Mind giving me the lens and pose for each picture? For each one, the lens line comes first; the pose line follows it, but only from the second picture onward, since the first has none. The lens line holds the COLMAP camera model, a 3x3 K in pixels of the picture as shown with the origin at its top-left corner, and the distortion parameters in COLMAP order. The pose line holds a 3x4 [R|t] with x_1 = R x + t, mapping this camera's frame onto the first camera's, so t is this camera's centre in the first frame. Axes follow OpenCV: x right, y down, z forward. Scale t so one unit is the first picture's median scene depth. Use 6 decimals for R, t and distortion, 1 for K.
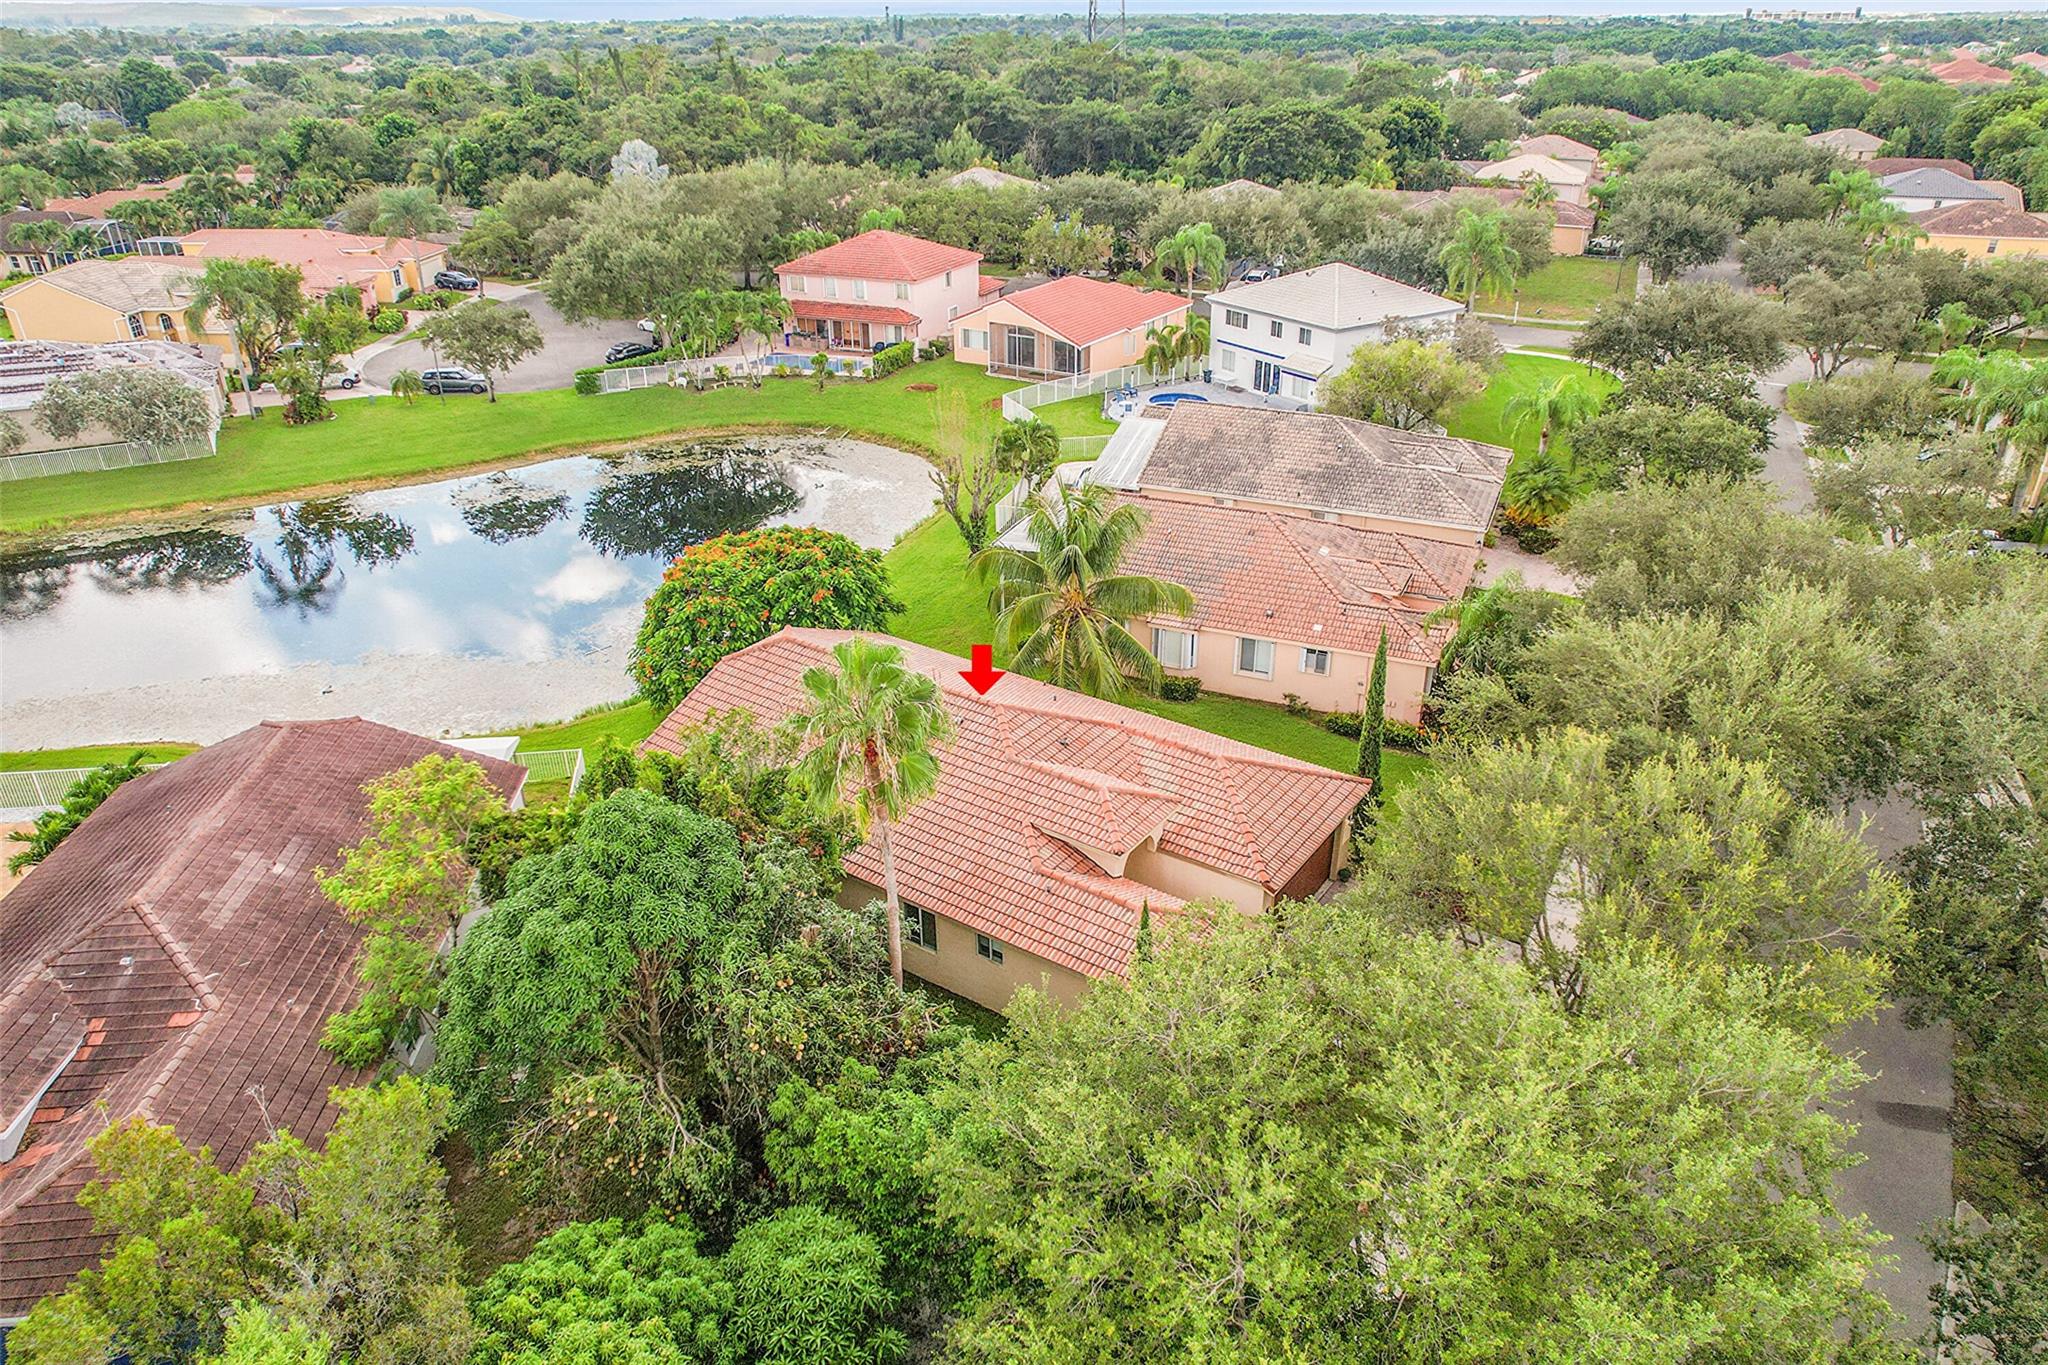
lens RADIAL K [[1315.5, 0, 1033.9], [0, 1315.5, 678.1], [0, 0, 1]] dist [-0.081892, 0.081214]
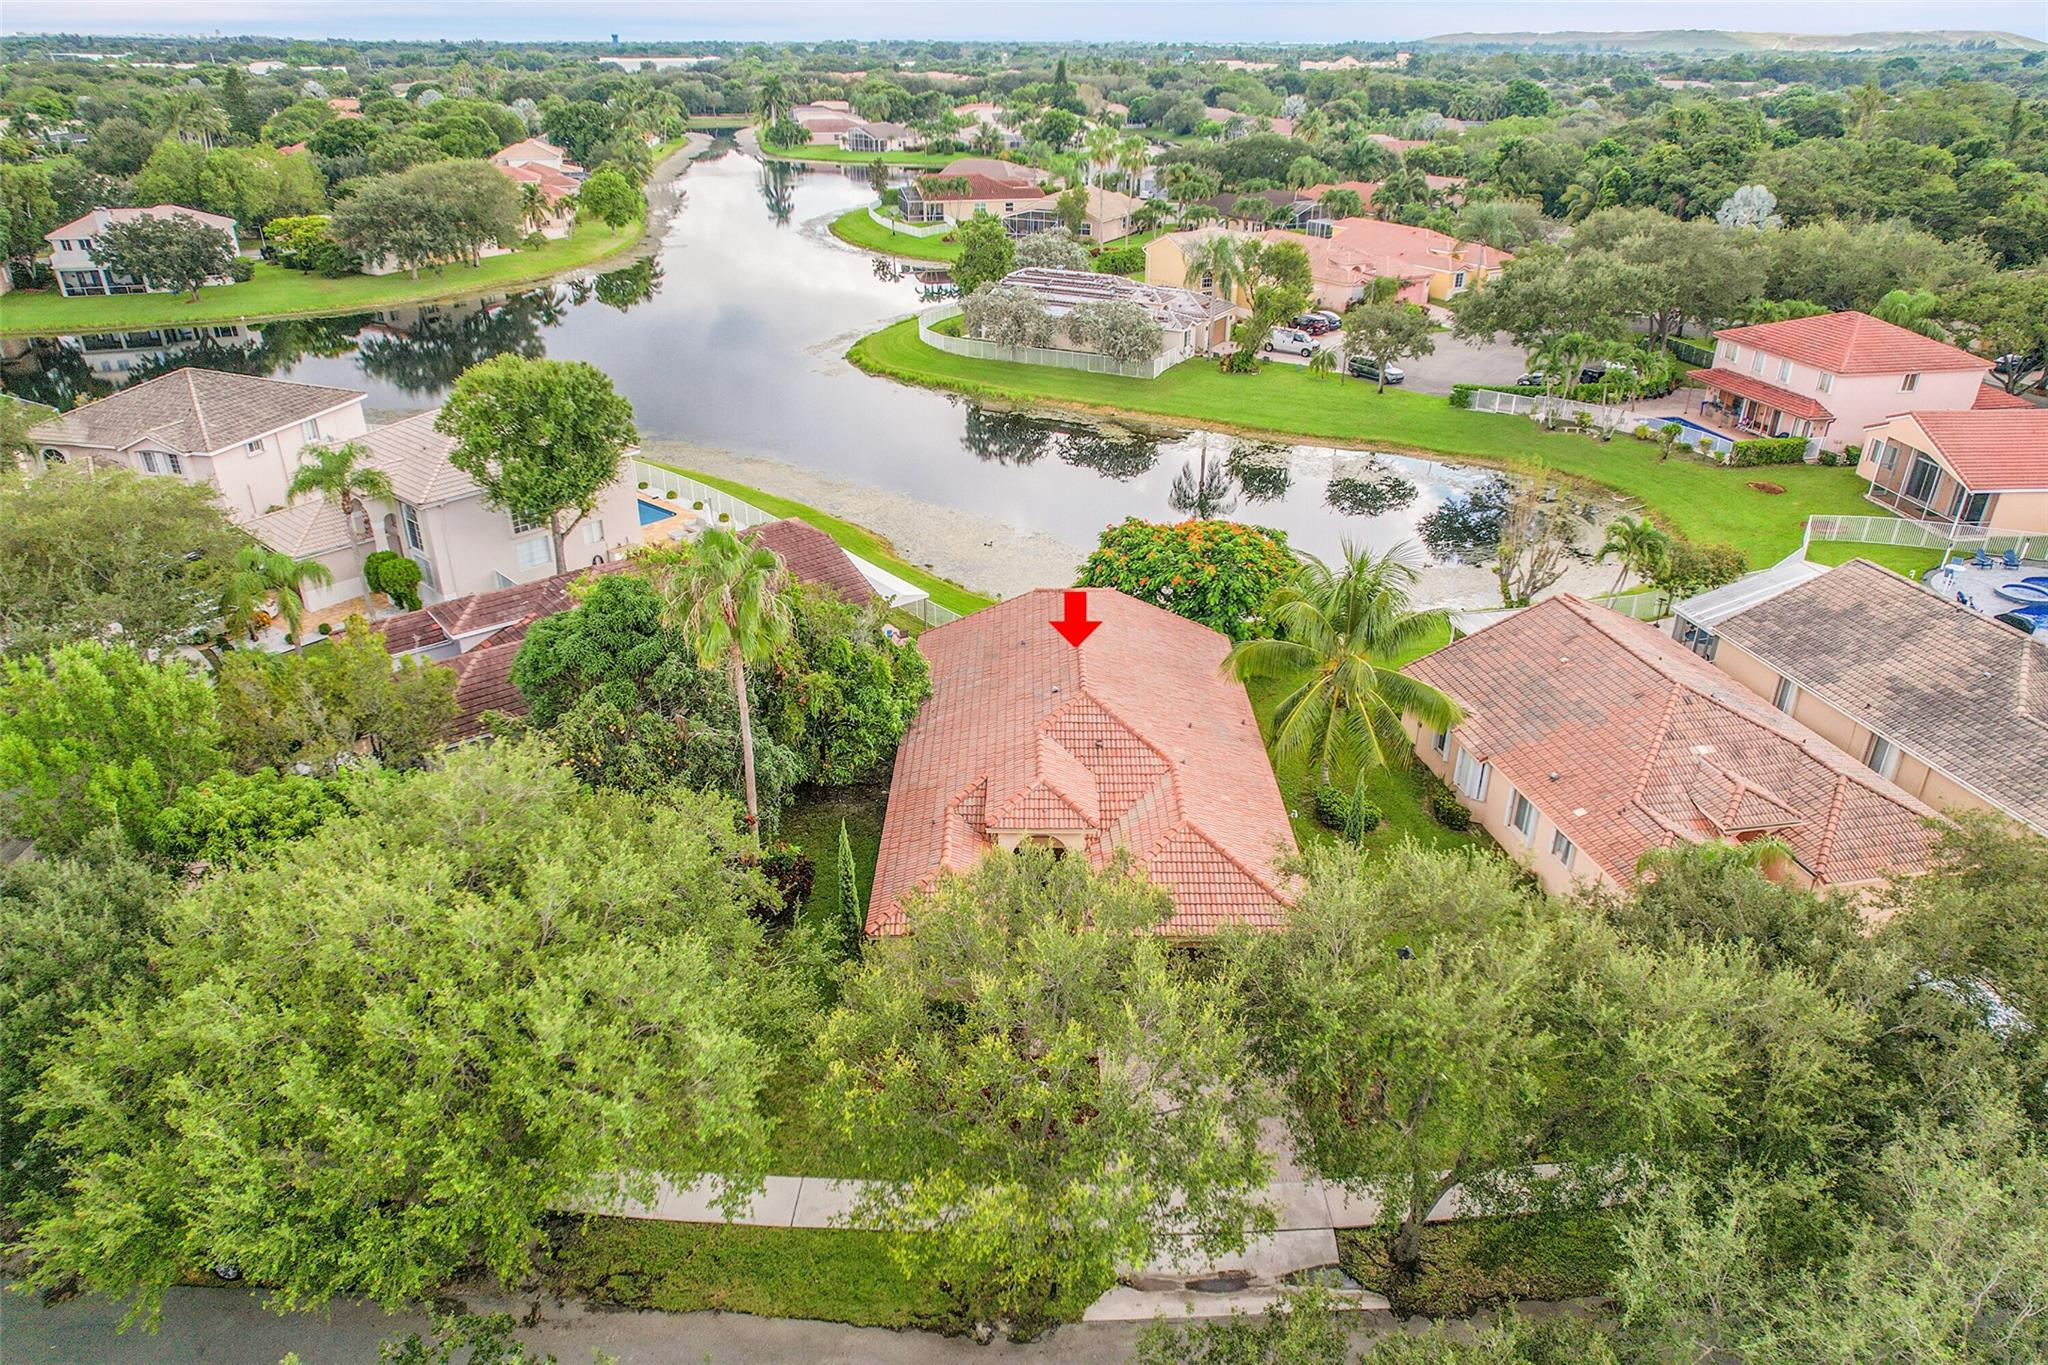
lens RADIAL K [[1315.5, 0, 1033.9], [0, 1315.5, 678.1], [0, 0, 1]] dist [-0.081892, 0.081214]
pose [[0.593236, 0.367537, -0.716231, 0.287727], [-0.377792, 0.912746, 0.155463, -0.048672], [0.710875, 0.178360, 0.680326, 0.064435]]
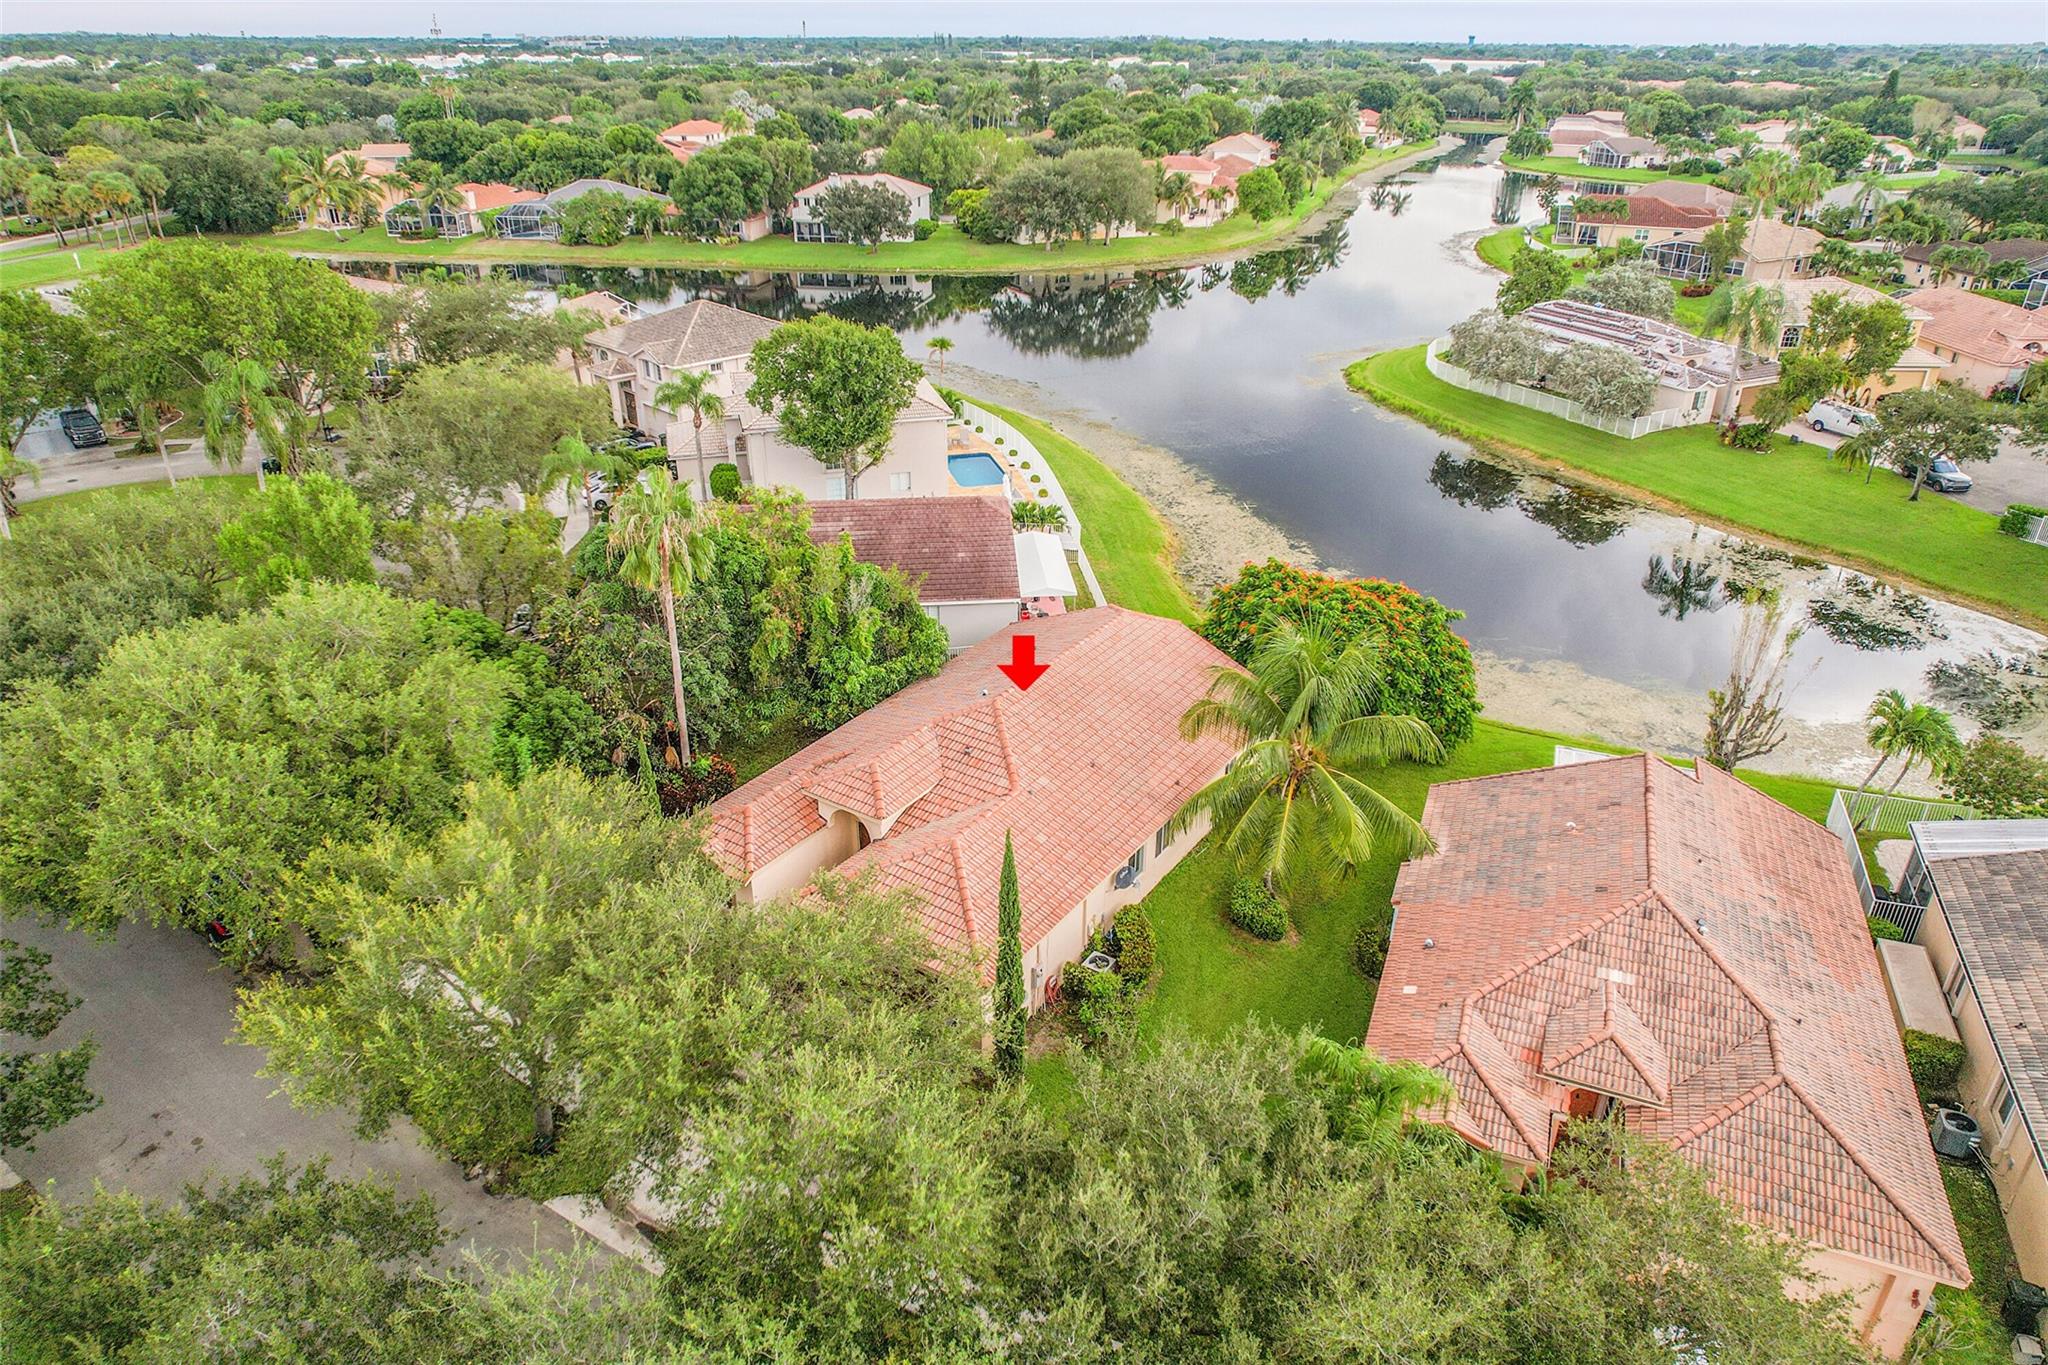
lens RADIAL K [[1315.5, 0, 1033.9], [0, 1315.5, 678.1], [0, 0, 1]] dist [-0.081892, 0.081214]
pose [[0.045587, 0.452907, -0.890392, 0.377922], [-0.461351, 0.800116, 0.383367, -0.168547], [0.886046, 0.393306, 0.245423, 0.285983]]
